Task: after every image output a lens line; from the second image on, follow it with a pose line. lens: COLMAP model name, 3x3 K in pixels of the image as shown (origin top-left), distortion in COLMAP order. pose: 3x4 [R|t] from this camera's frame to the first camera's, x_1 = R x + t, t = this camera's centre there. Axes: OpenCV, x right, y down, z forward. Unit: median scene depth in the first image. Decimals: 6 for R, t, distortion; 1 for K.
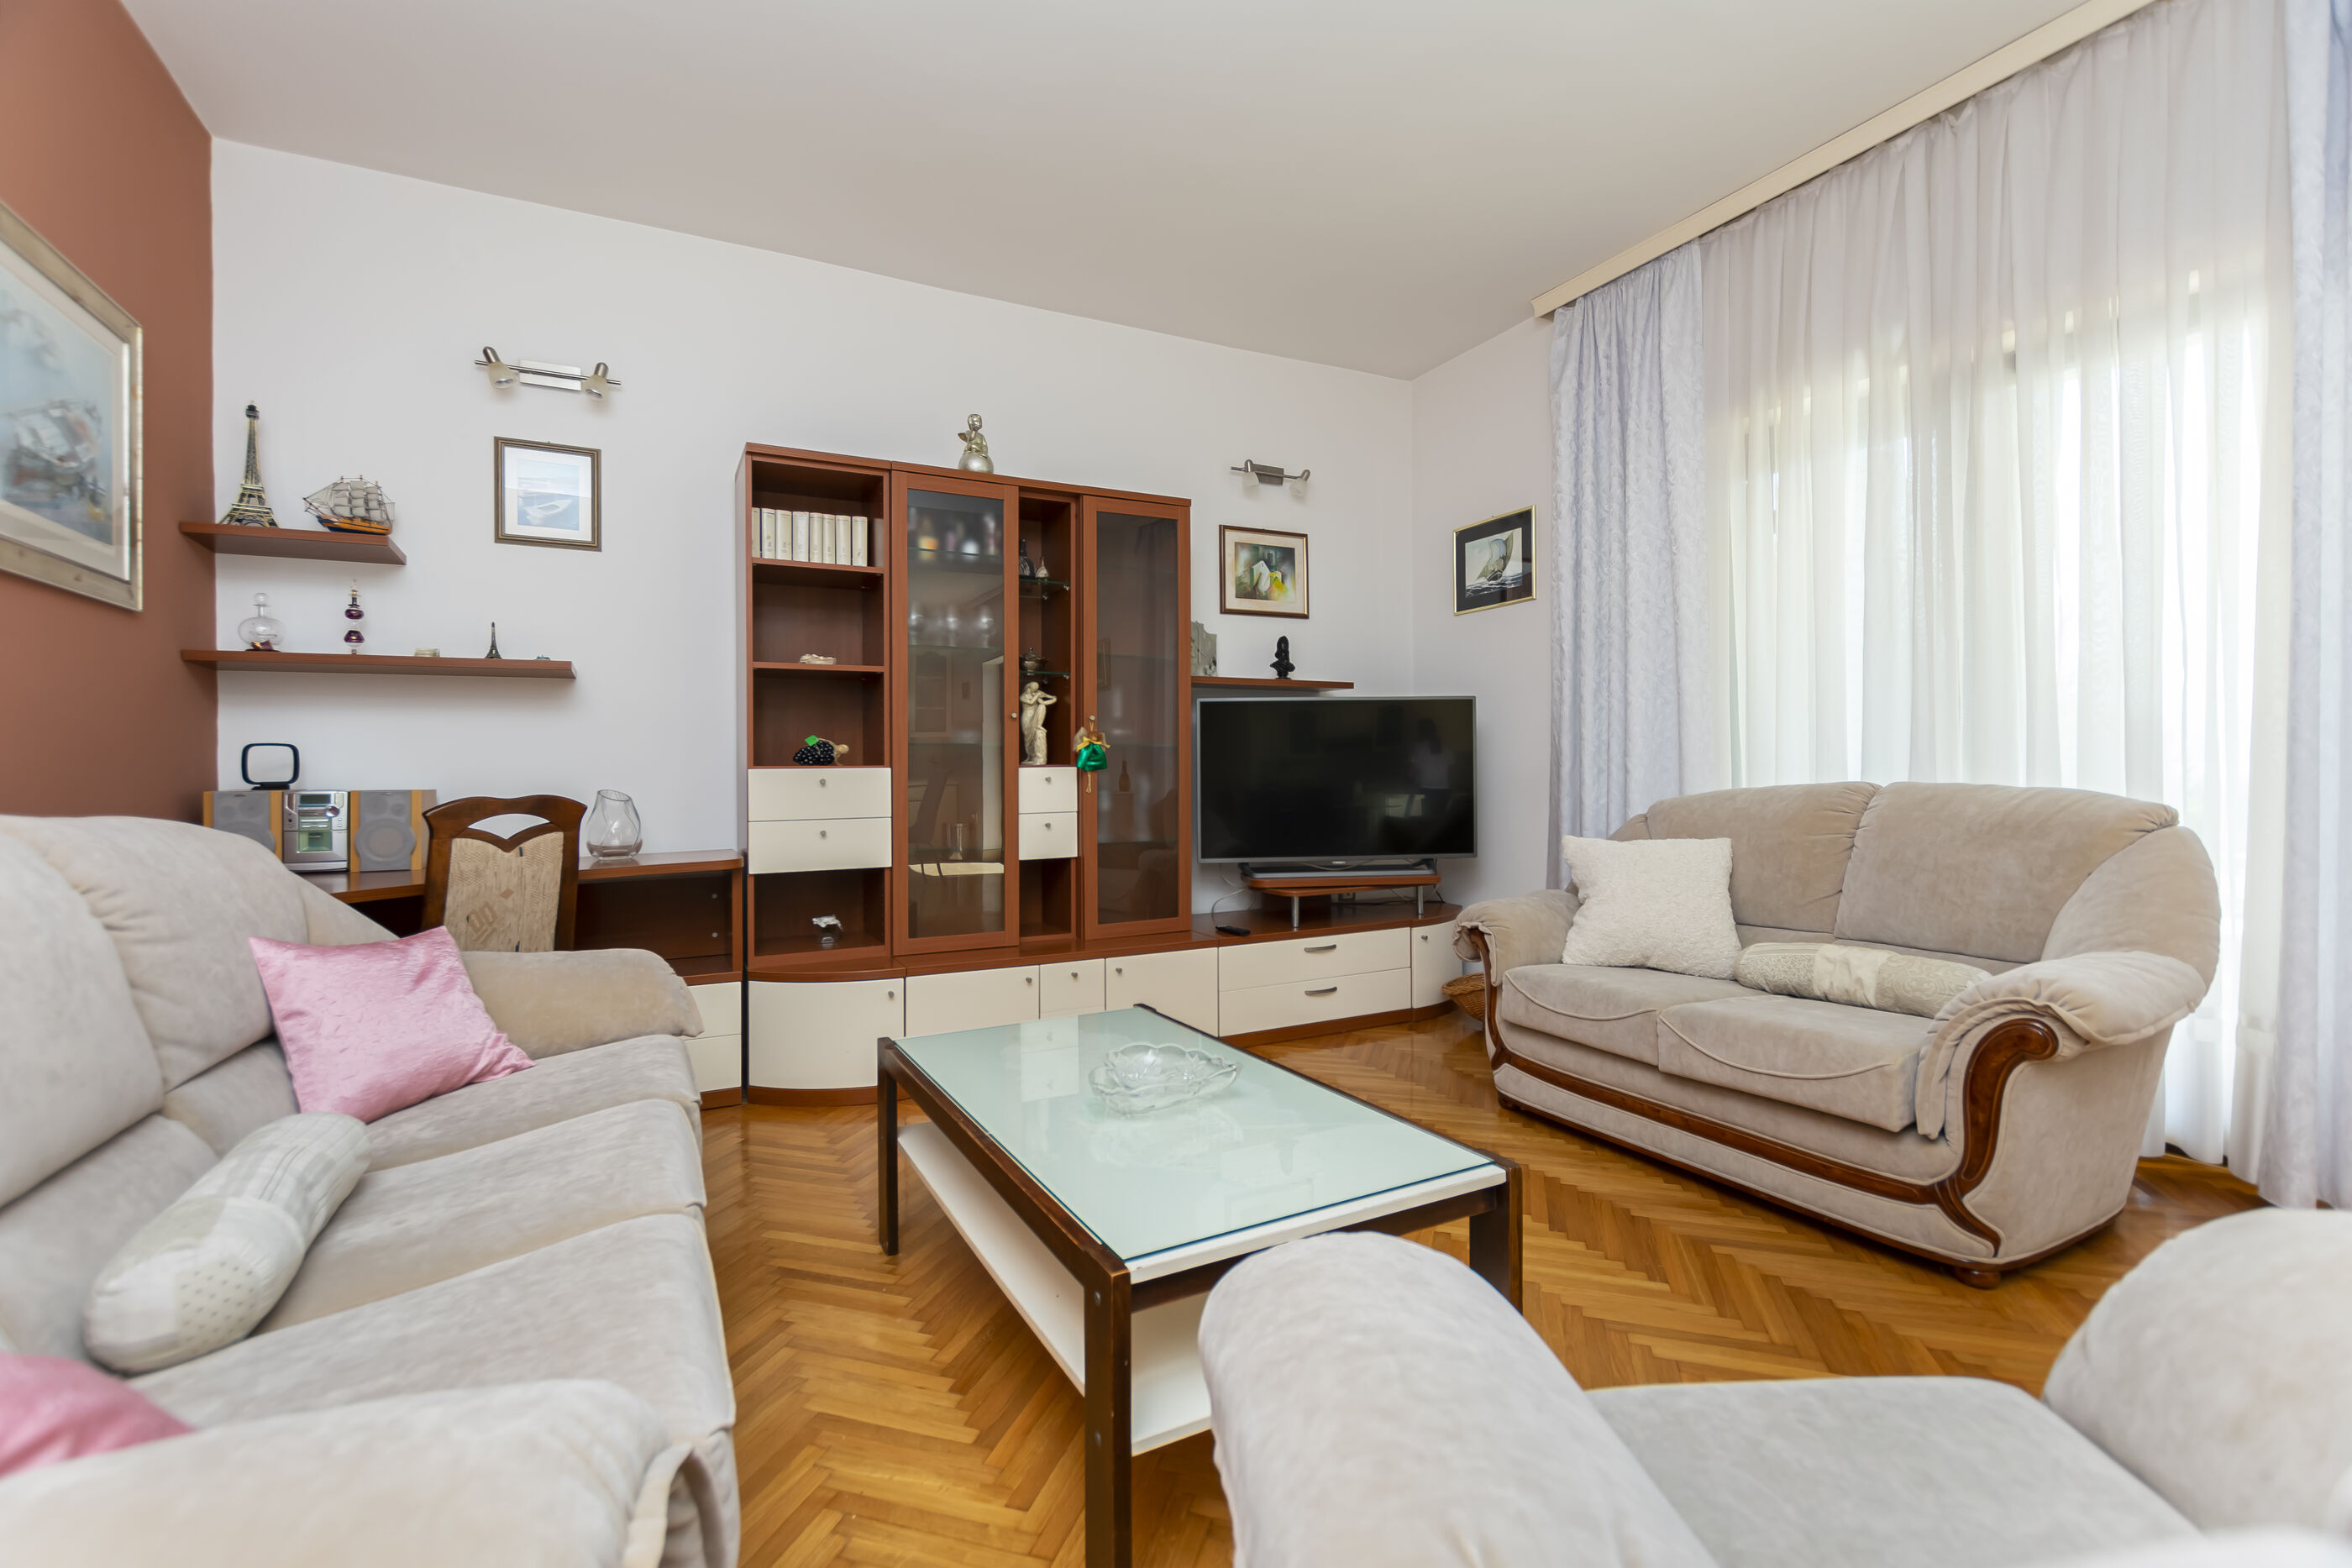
lens RADIAL K [[1017.6, 0, 1168.6], [0, 1017.6, 786.5], [0, 0, 1]] dist [-0.000979, -0.000420]
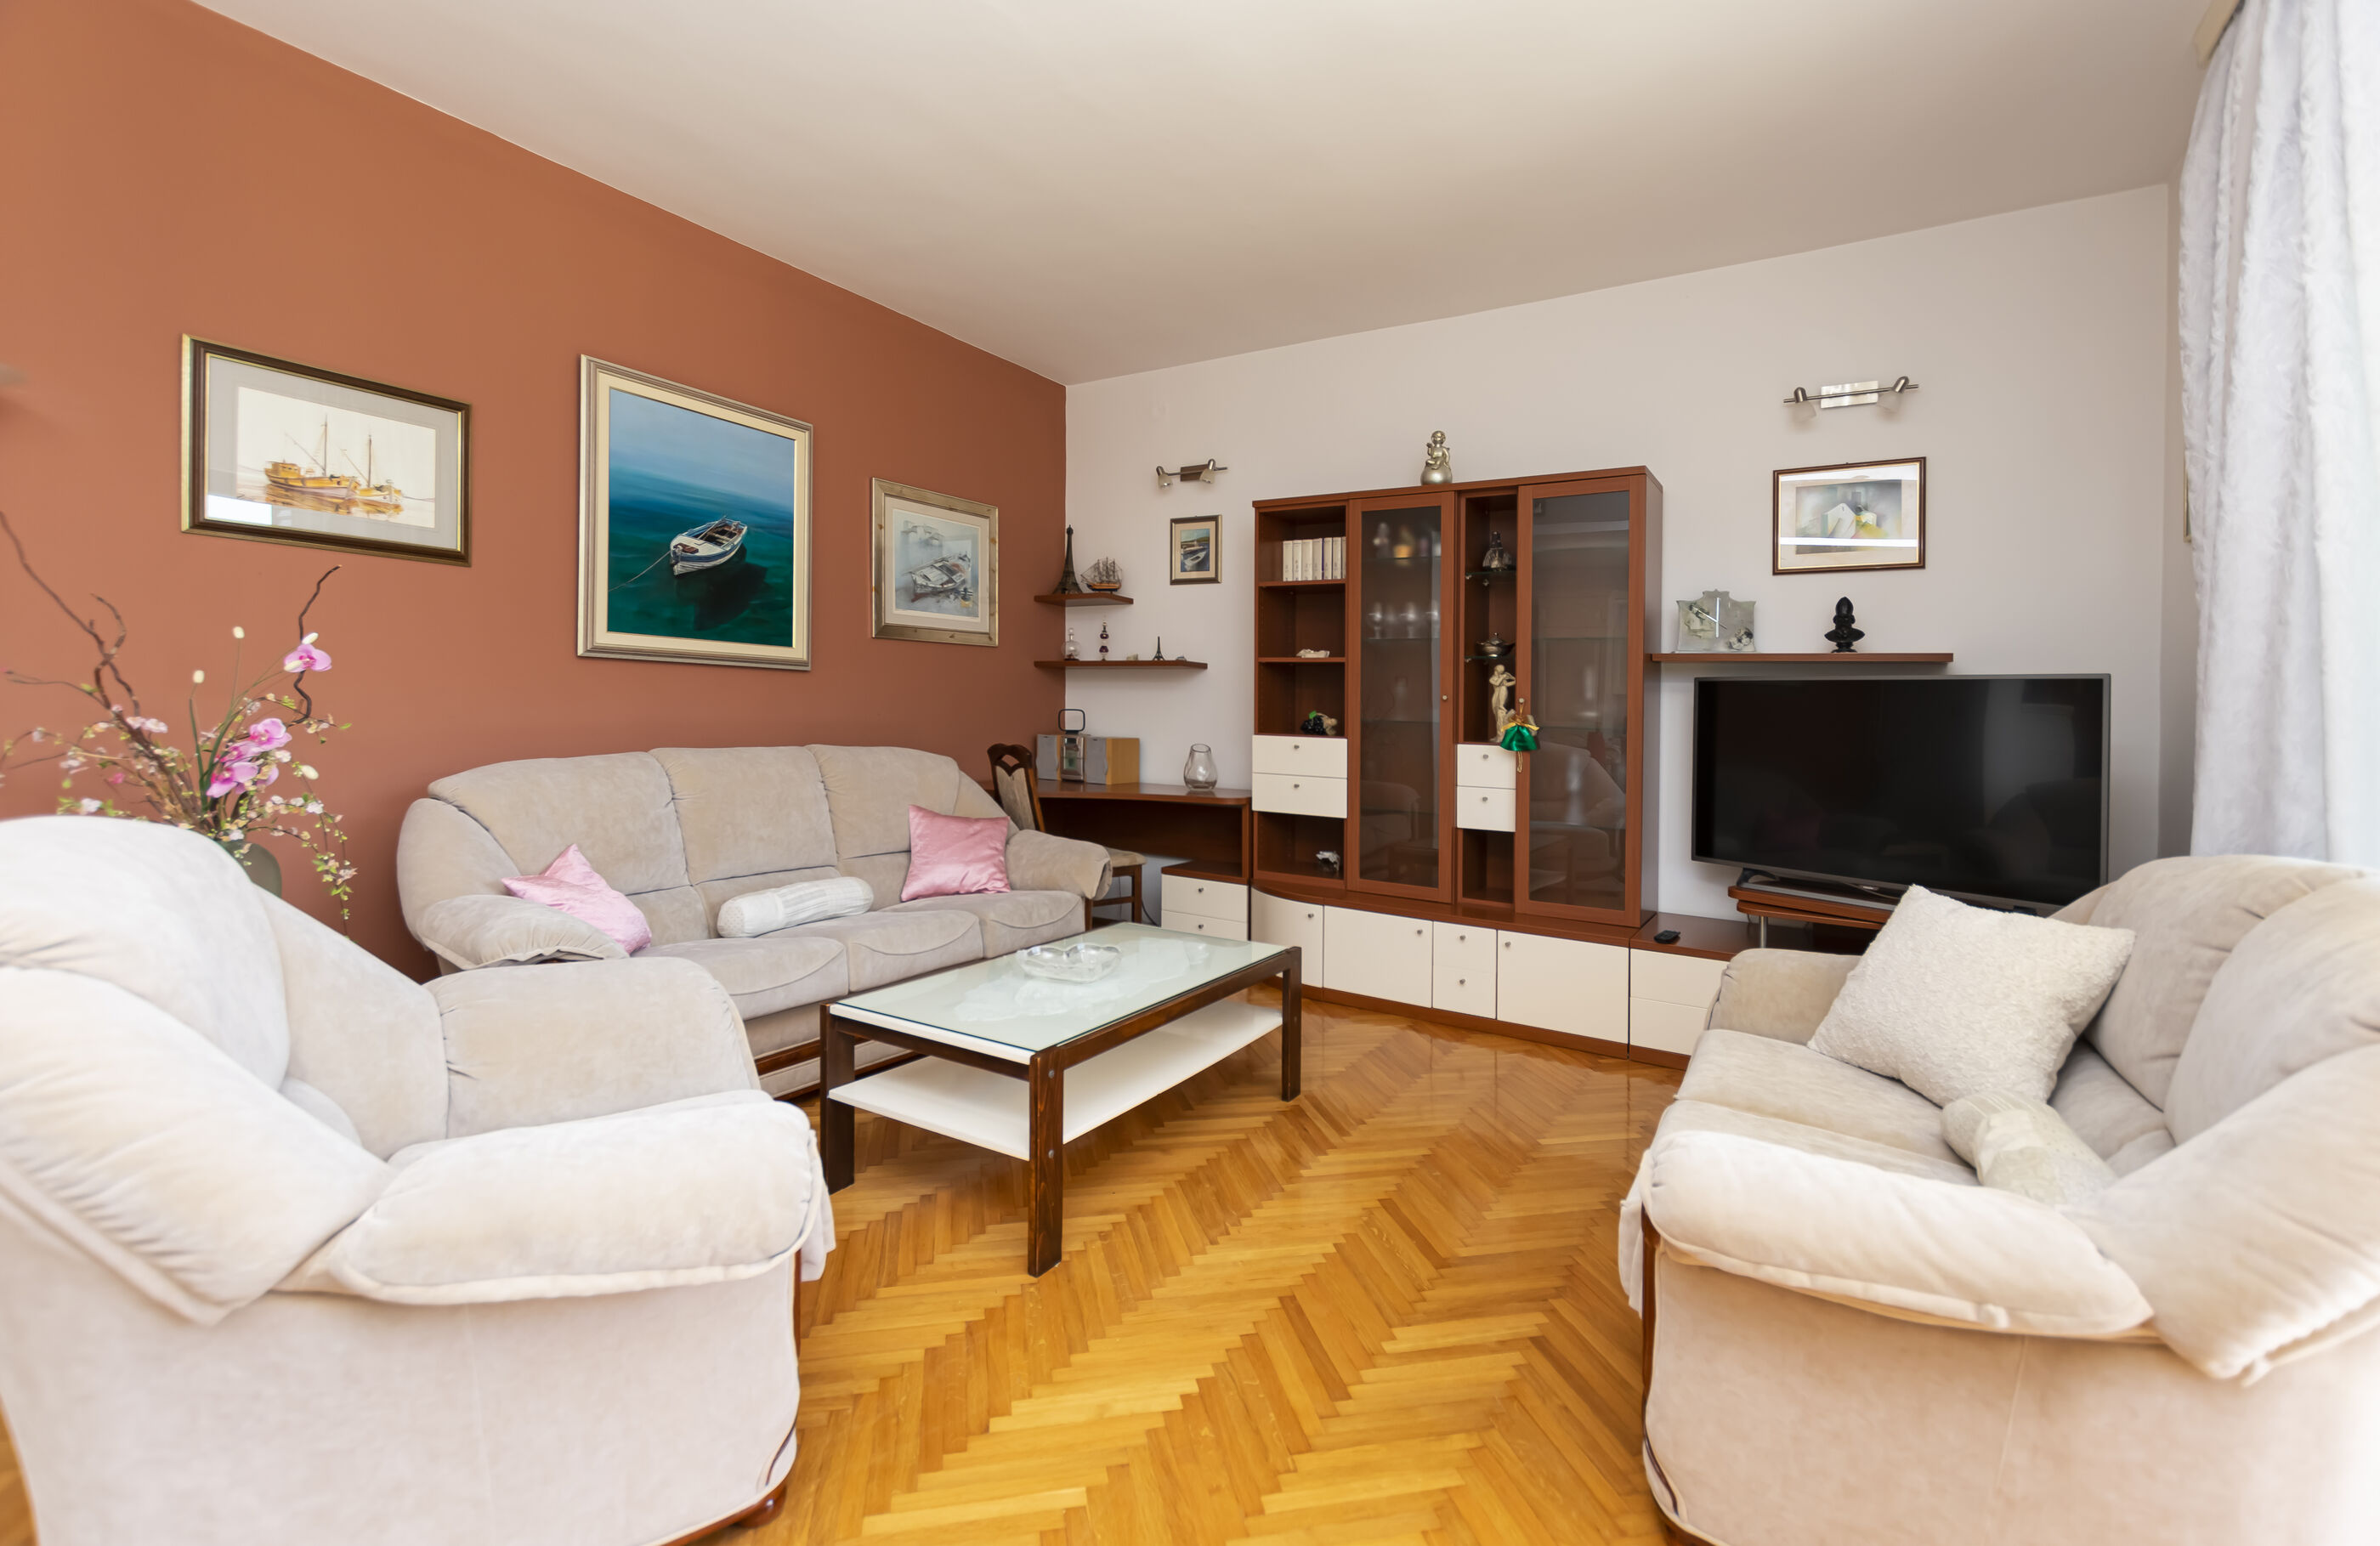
lens RADIAL K [[1028.0, 0, 1186.9], [0, 1028.0, 773.8], [0, 0, 1]] dist [-0.000700, -0.000001]
pose [[0.506118, 0.080249, -0.858723, 0.705865], [-0.049119, 0.996728, 0.064196, -0.046683], [0.861064, 0.009689, 0.508404, 0.190633]]
